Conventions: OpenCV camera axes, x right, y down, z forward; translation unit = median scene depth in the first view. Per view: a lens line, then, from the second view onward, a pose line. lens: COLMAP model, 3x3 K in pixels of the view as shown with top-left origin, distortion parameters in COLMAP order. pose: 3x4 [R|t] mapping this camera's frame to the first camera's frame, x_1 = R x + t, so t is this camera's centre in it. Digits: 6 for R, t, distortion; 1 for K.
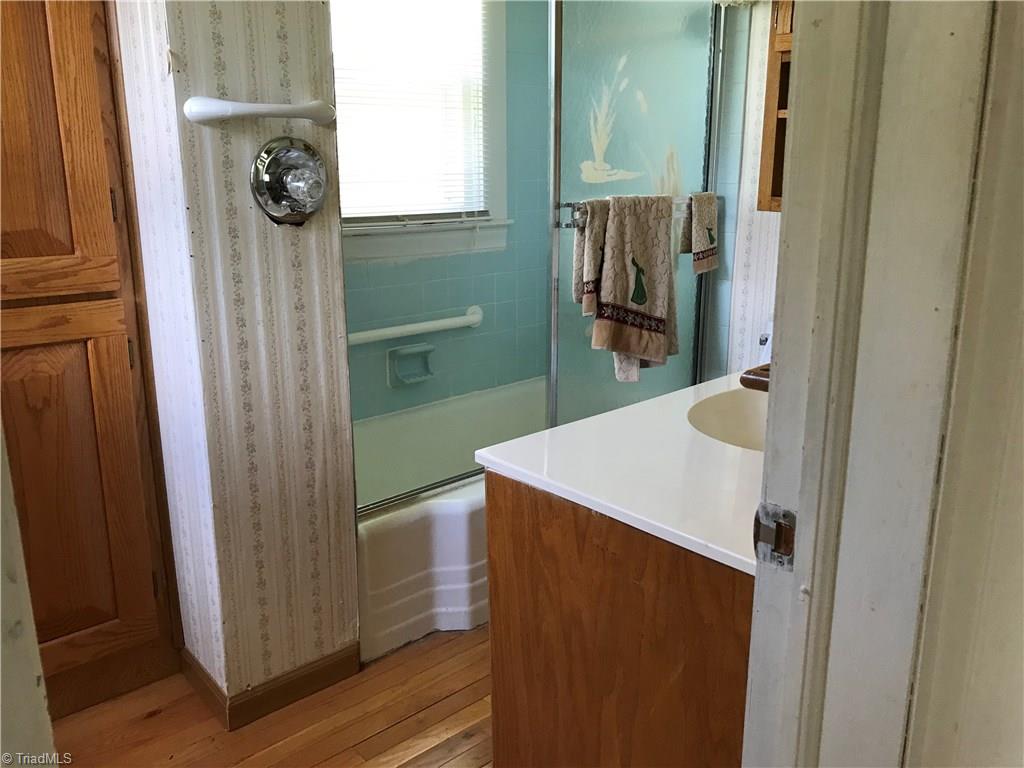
lens RADIAL K [[849.5, 0, 513.9], [0, 849.5, 385.2], [0, 0, 1]] dist [0.060409, -0.083508]
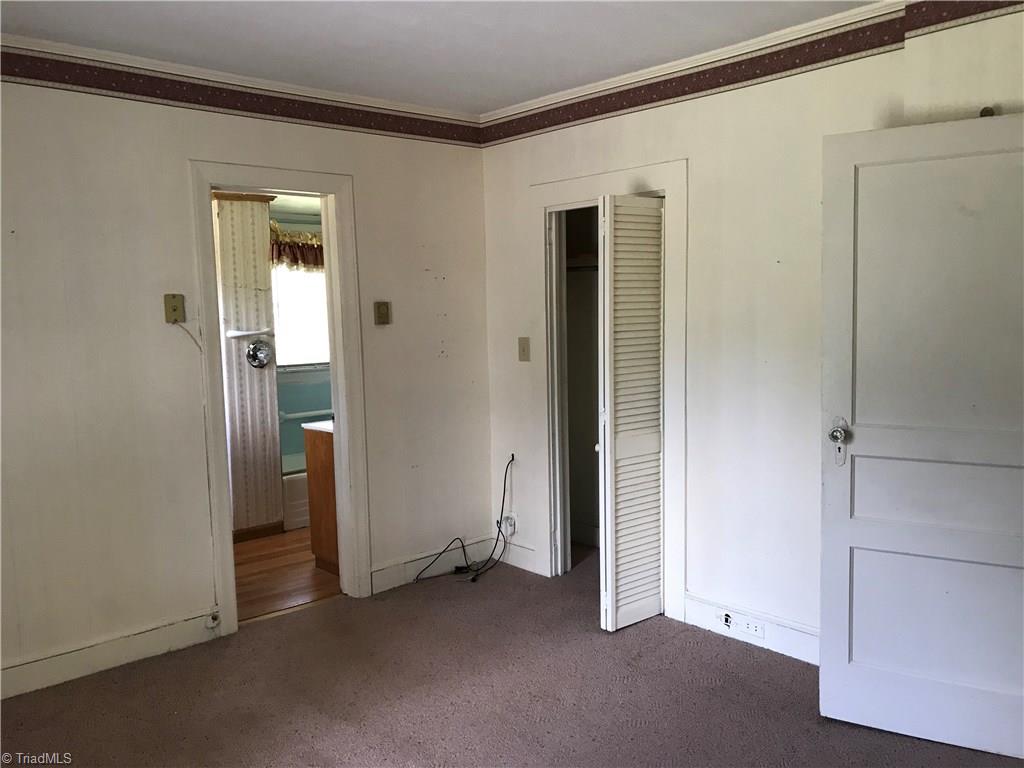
lens RADIAL K [[849.5, 0, 508.1], [0, 849.5, 389.7], [0, 0, 1]] dist [0.060409, -0.083508]
pose [[0.999637, -0.026937, 0.000590, 0.458408], [0.026659, 0.985698, -0.166397, 0.309041], [0.003900, 0.166352, 0.986059, -1.461988]]
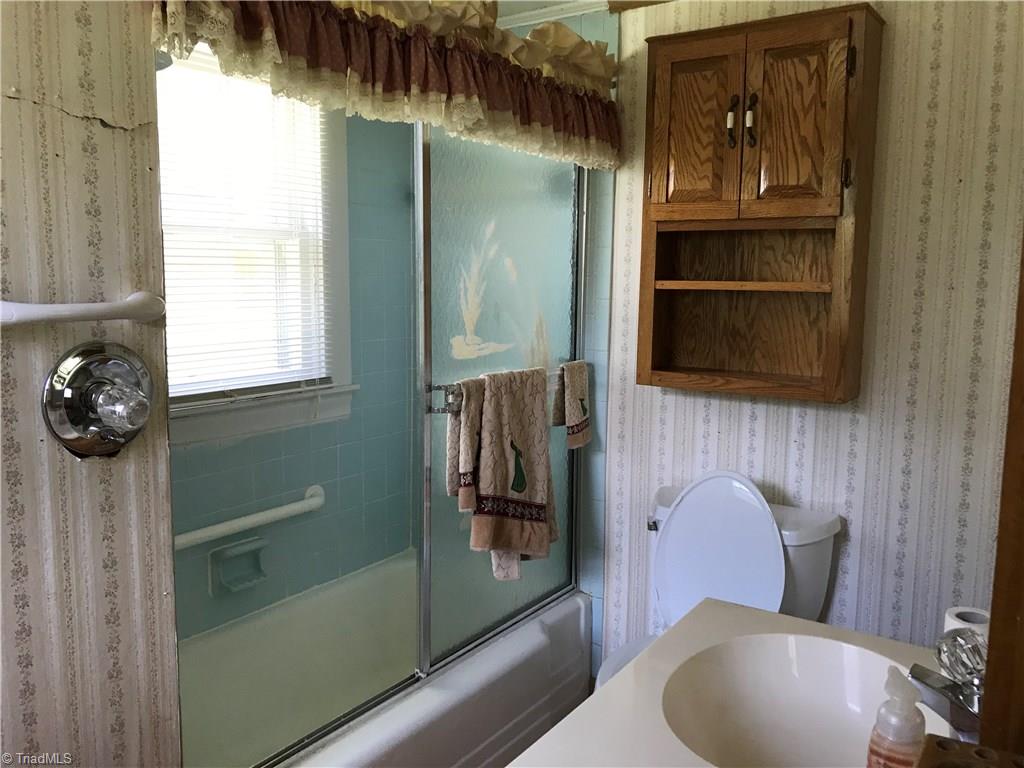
lens RADIAL K [[849.5, 0, 512.4], [0, 849.5, 384.9], [0, 0, 1]] dist [0.060409, -0.083508]
pose [[0.973353, -0.018847, 0.228535, -0.060982], [0.047740, 0.991435, -0.121564, -0.103240], [-0.224286, 0.129234, 0.965916, 0.147236]]
